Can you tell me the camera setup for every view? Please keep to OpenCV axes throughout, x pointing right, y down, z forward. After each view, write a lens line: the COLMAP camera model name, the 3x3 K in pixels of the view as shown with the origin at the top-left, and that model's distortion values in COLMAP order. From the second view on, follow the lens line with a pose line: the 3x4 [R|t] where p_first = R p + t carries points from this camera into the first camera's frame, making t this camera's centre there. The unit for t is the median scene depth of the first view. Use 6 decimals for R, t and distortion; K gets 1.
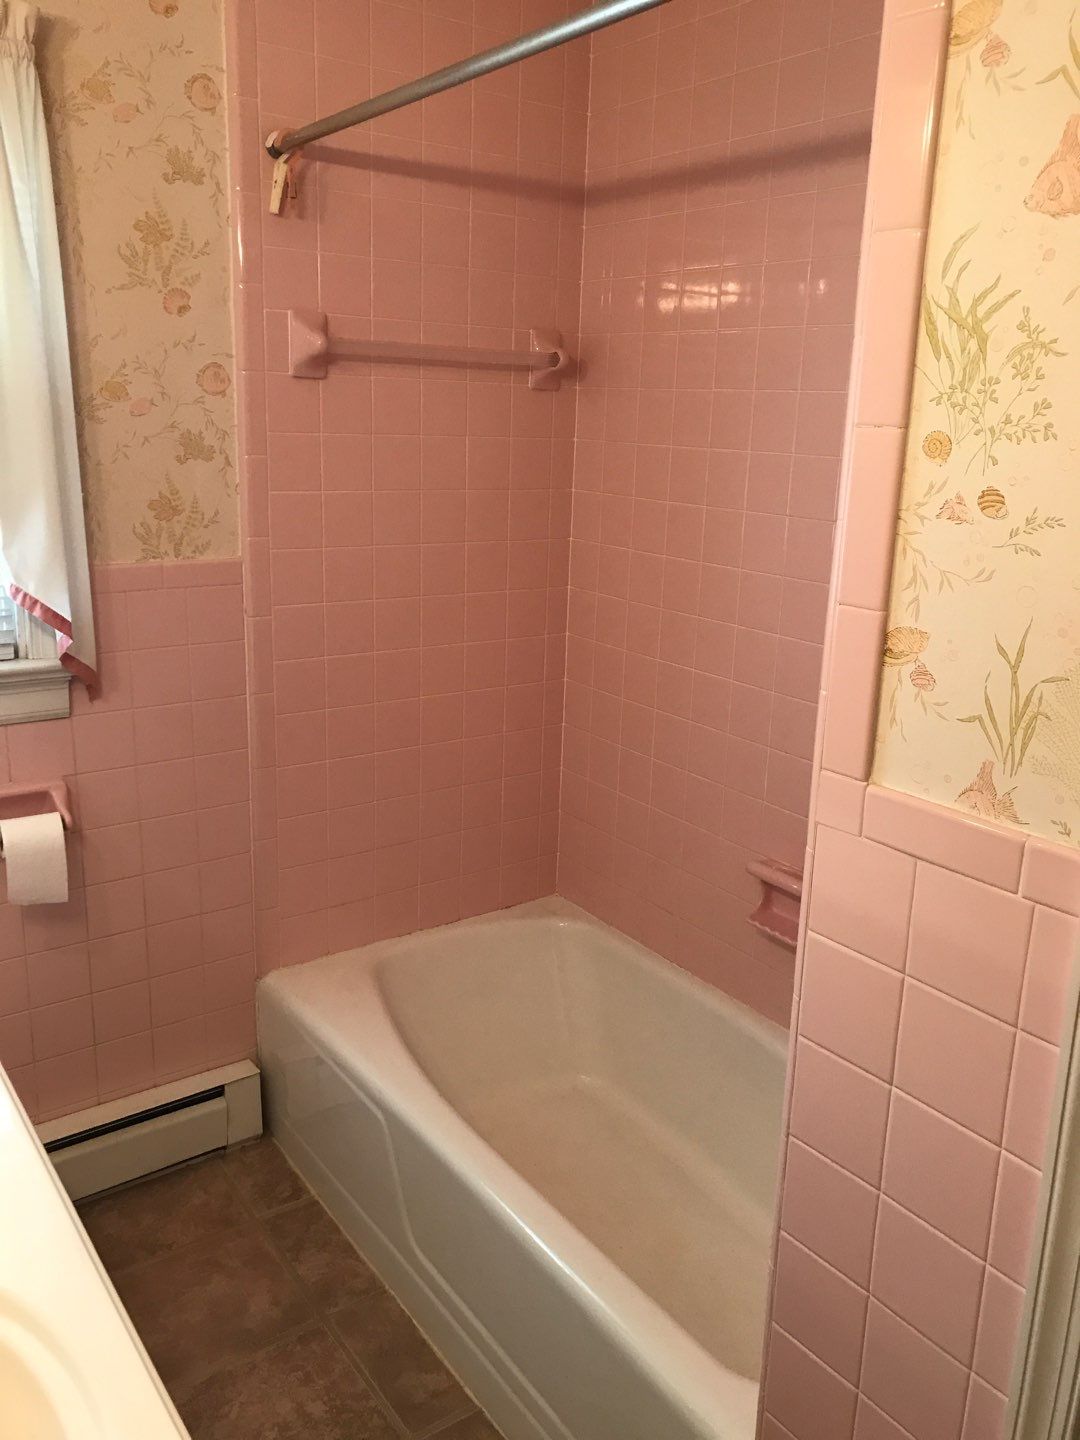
lens RADIAL K [[1167.4, 0, 538.9], [0, 1167.4, 700.6], [0, 0, 1]] dist [0.079826, -0.093366]
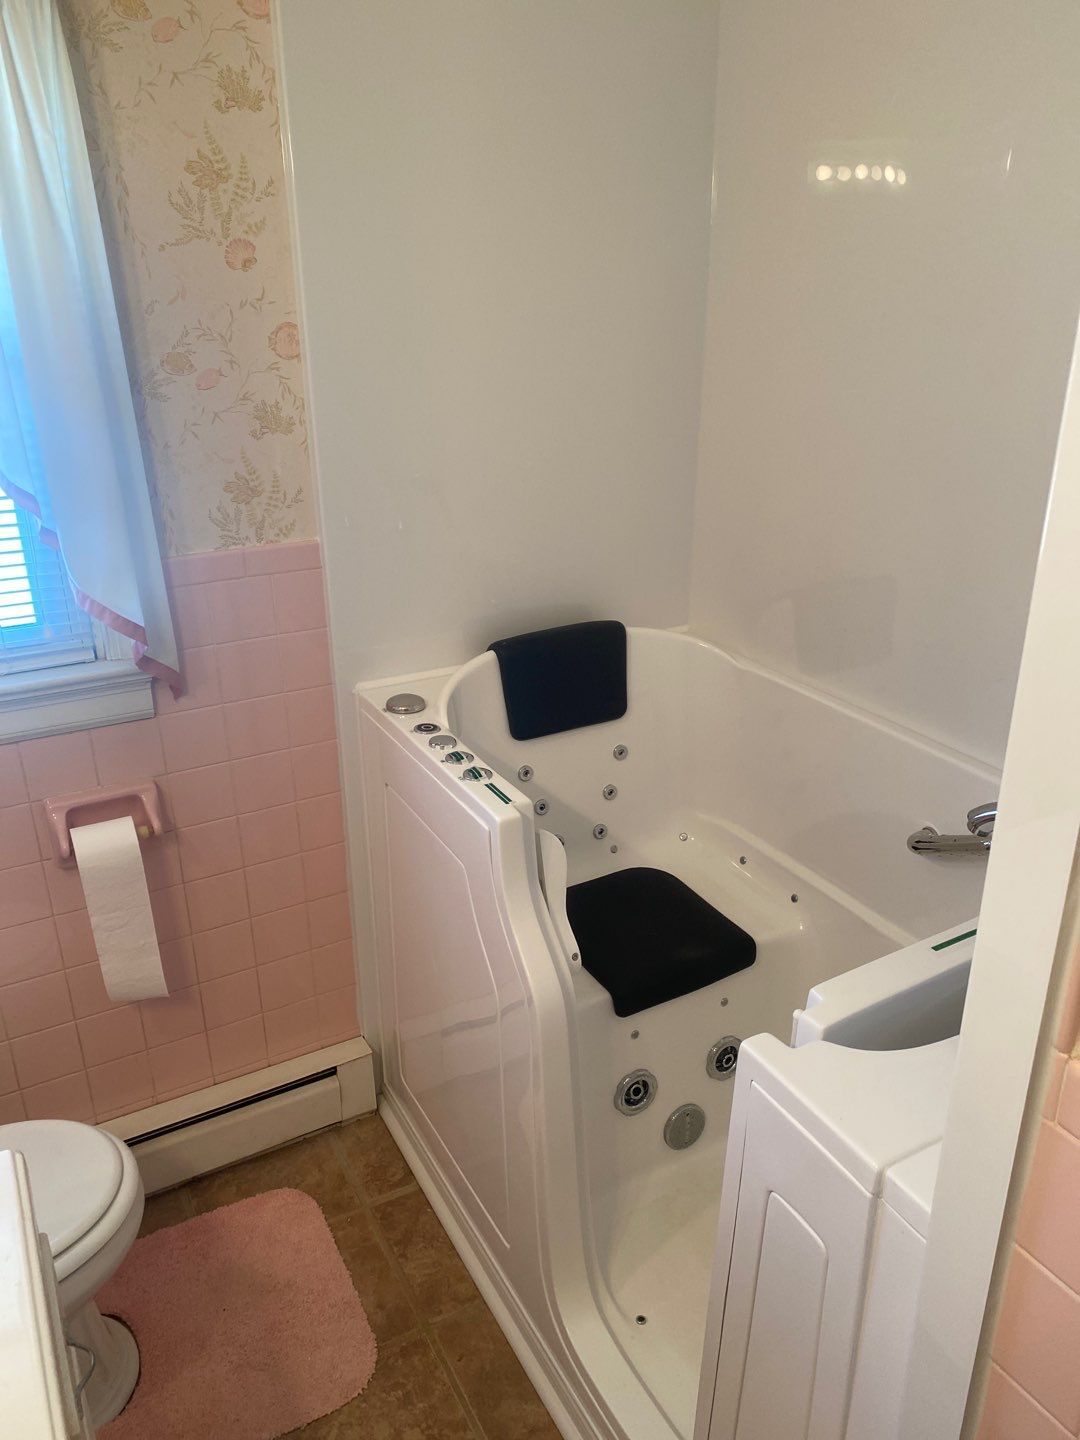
lens RADIAL K [[1080.4, 0, 540.0], [0, 1080.4, 720.0], [0, 0, 1]] dist [0.059241, -0.069800]
pose [[0.990983, 0.013785, -0.133279, 0.026480], [0.005262, 0.989922, 0.141513, -0.109161], [0.133887, -0.140938, 0.980923, 0.187208]]
